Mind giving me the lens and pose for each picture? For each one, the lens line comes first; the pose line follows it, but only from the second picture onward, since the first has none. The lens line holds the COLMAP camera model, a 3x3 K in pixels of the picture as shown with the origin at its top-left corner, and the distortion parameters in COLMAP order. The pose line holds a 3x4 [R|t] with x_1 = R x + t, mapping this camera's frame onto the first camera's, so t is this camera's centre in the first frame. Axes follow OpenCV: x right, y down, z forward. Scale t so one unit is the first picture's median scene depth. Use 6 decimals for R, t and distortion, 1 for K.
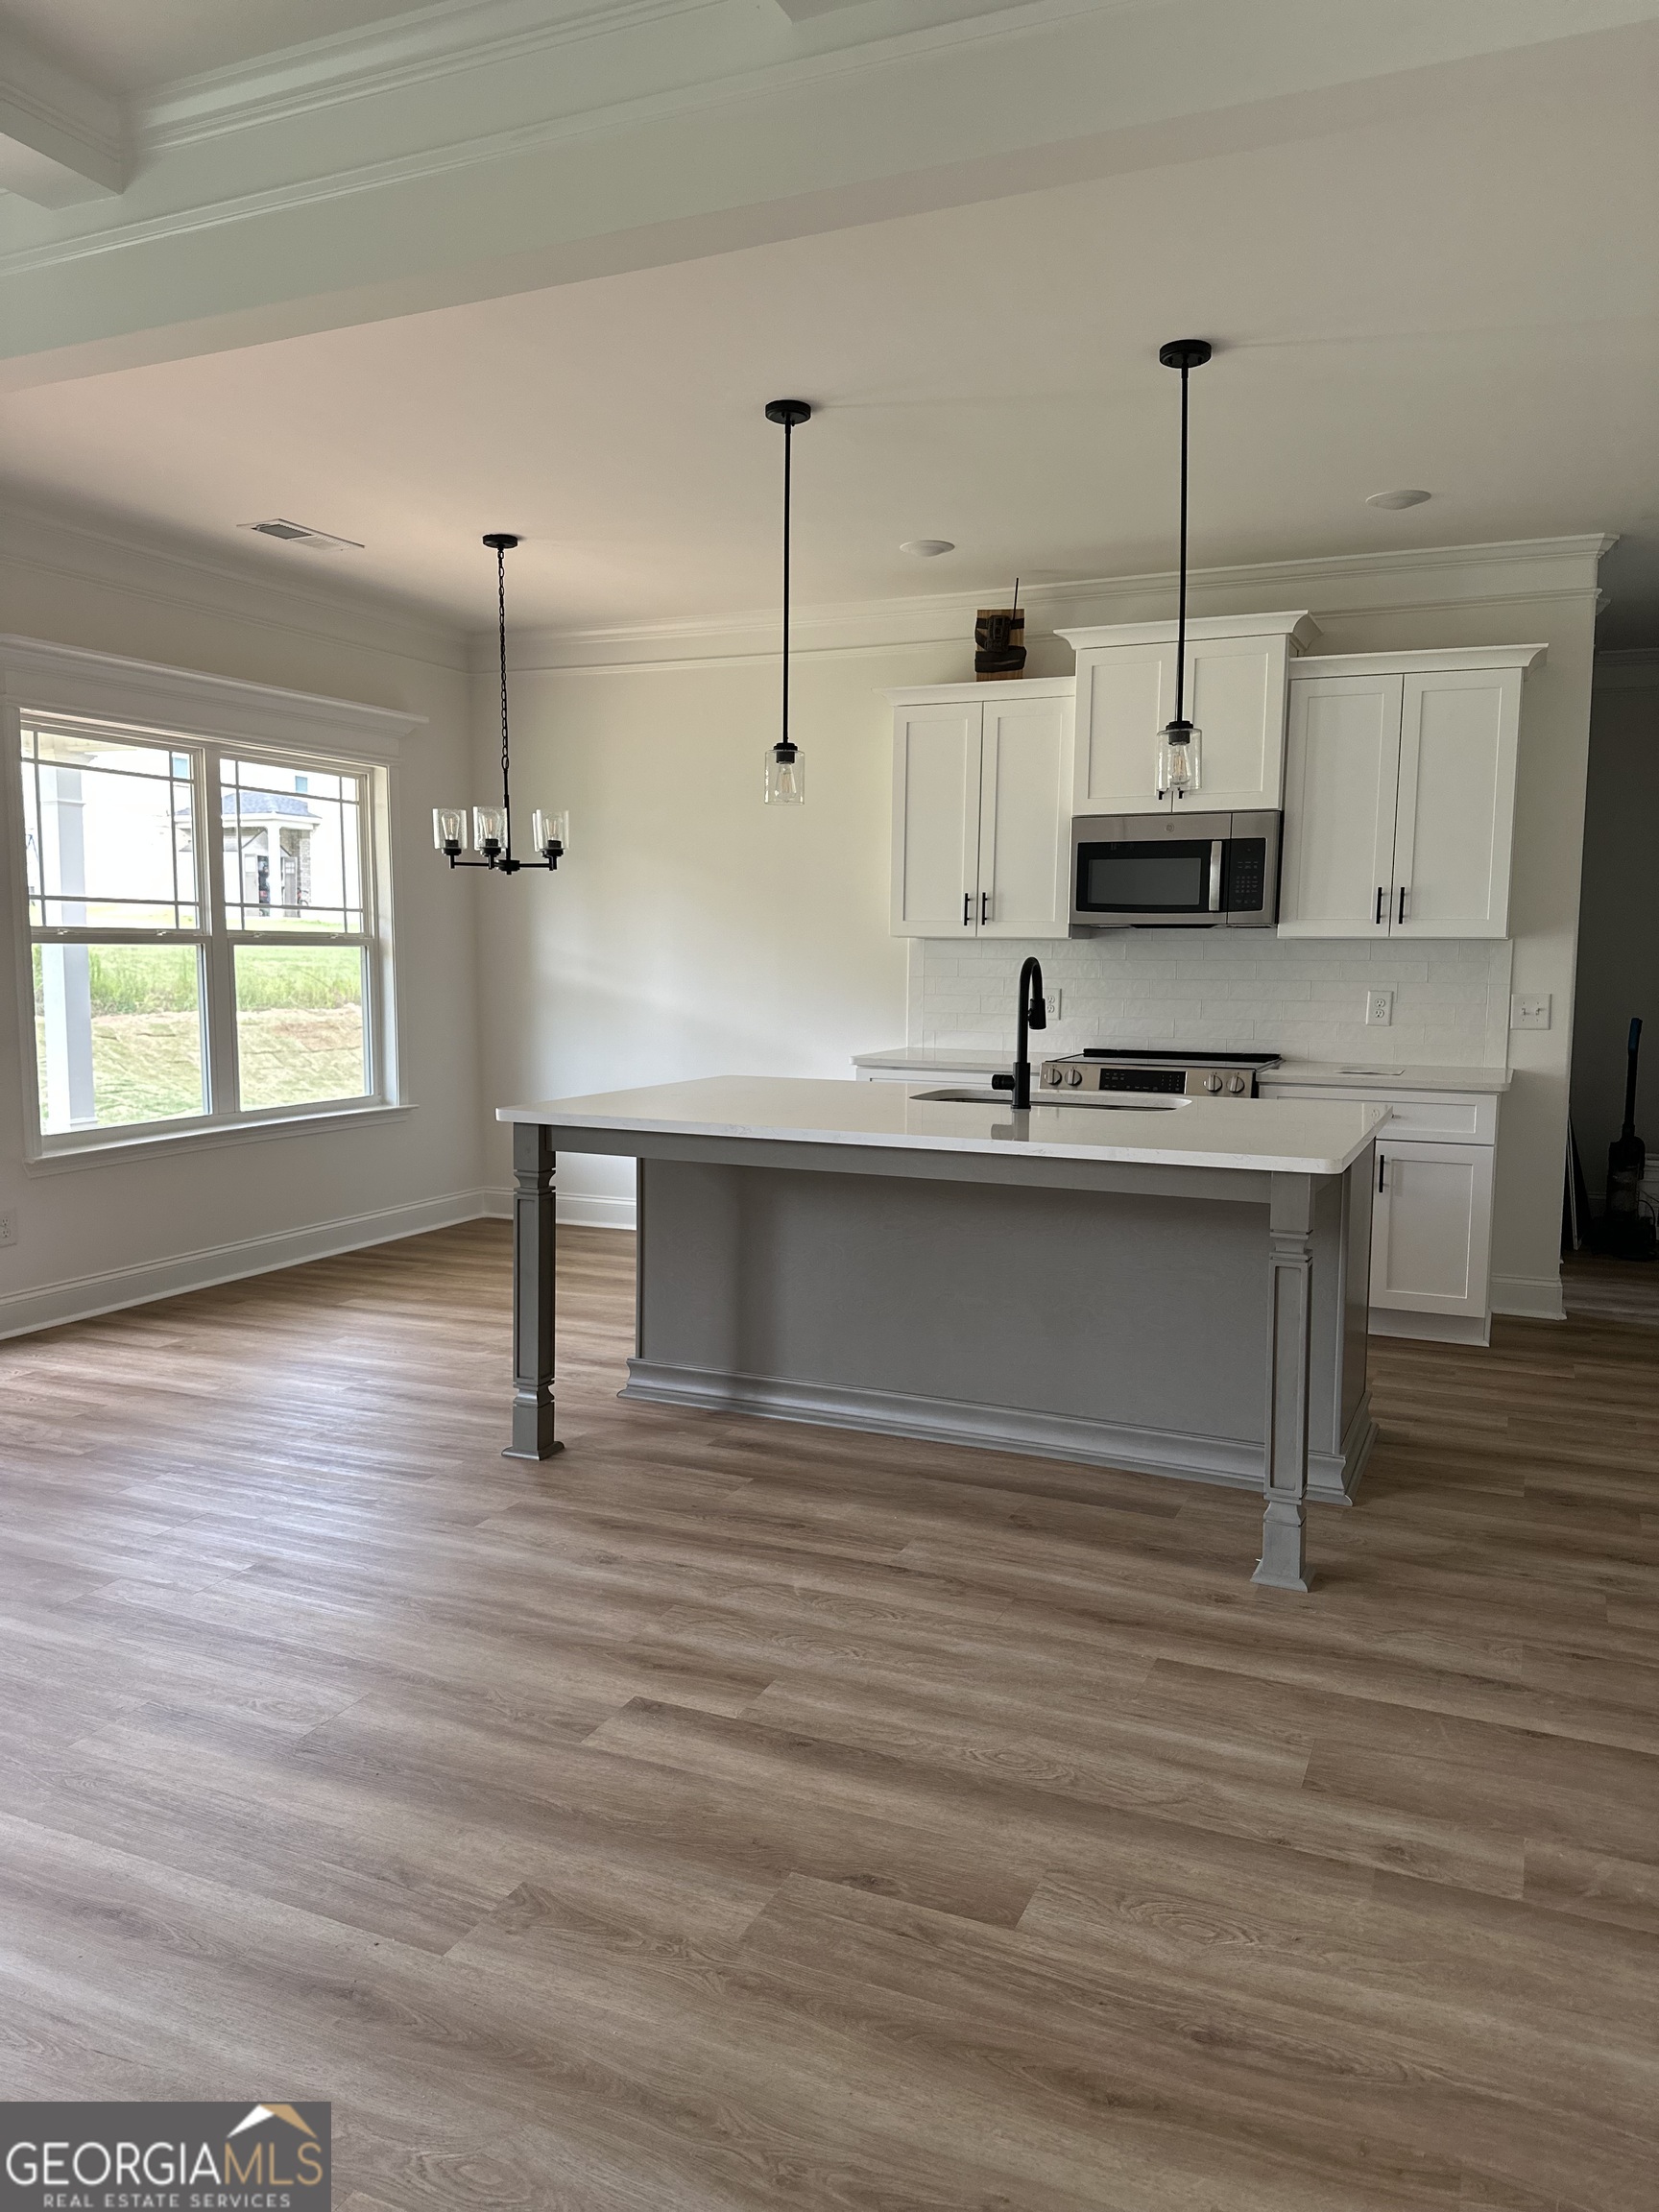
lens RADIAL K [[1566.3, 0, 829.5], [0, 1566.3, 1106.0], [0, 0, 1]] dist [-0.009158, -0.005062]
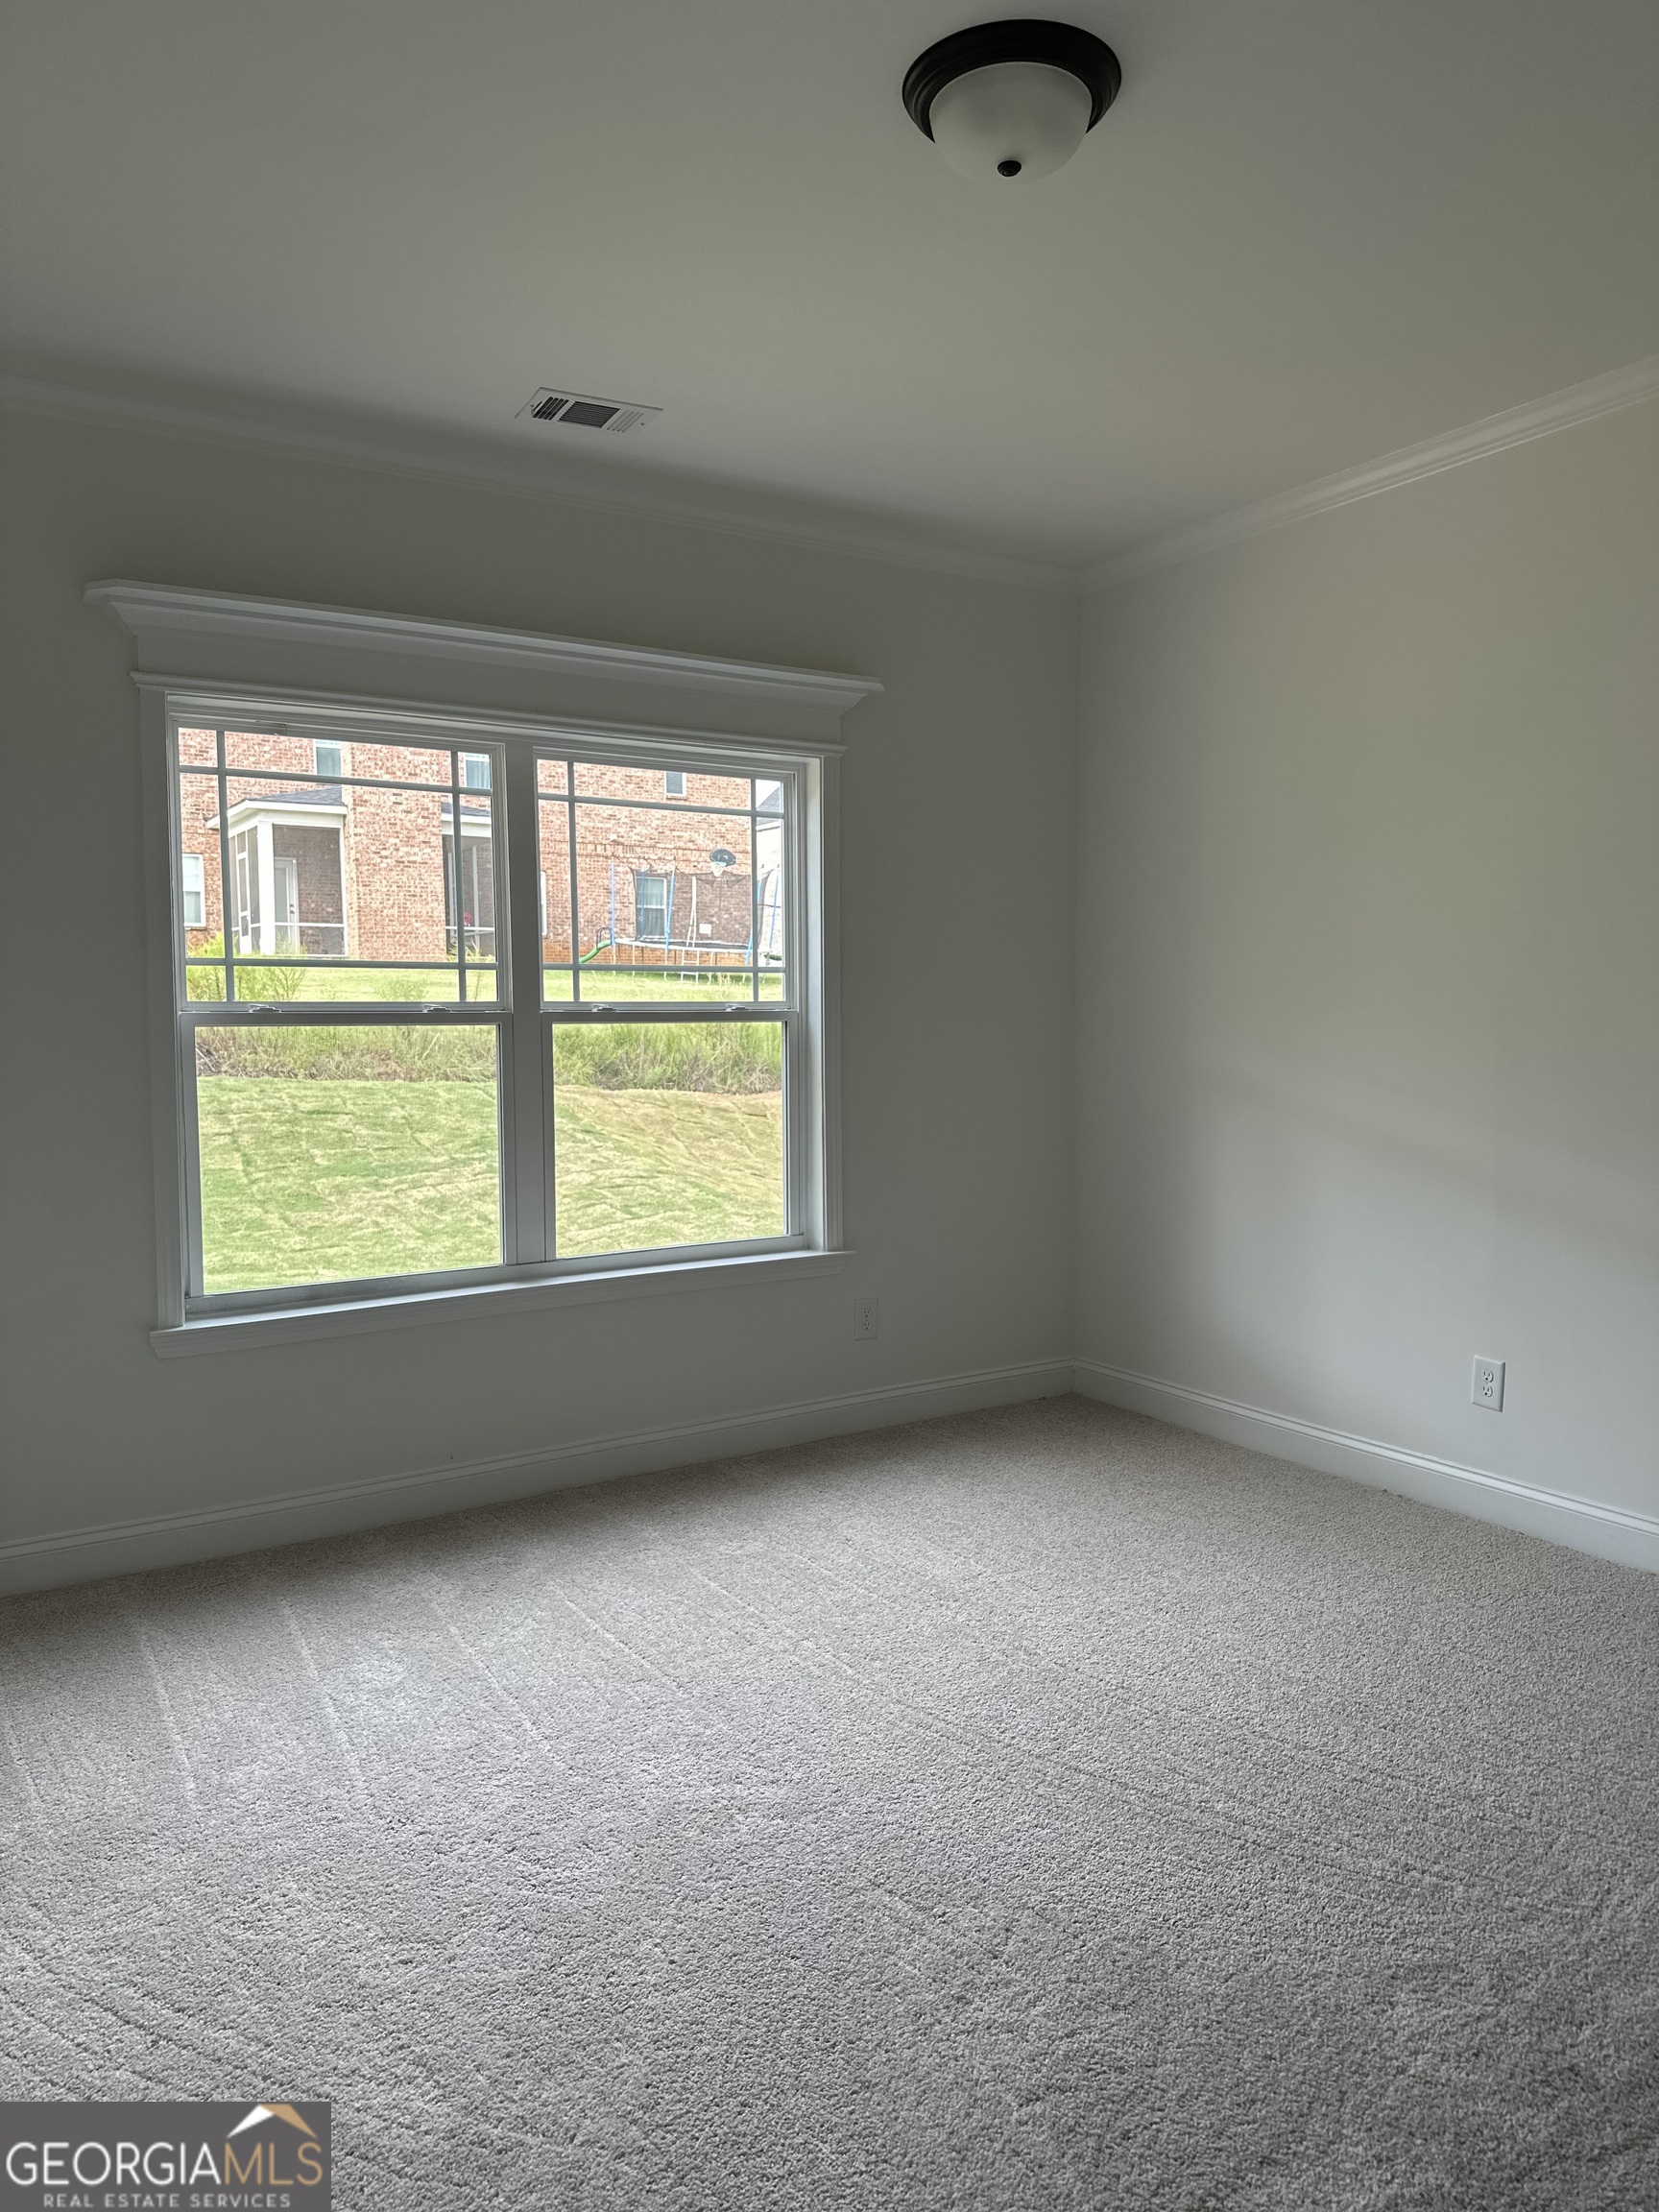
lens RADIAL K [[1520.6, 0, 829.2], [0, 1520.6, 1153.1], [0, 0, 1]] dist [-0.000822, -0.001299]
pose [[0.836116, 0.033734, -0.547514, 0.099046], [-0.039019, 0.999237, 0.001980, -0.051099], [0.547163, 0.019708, 0.836794, 0.498725]]
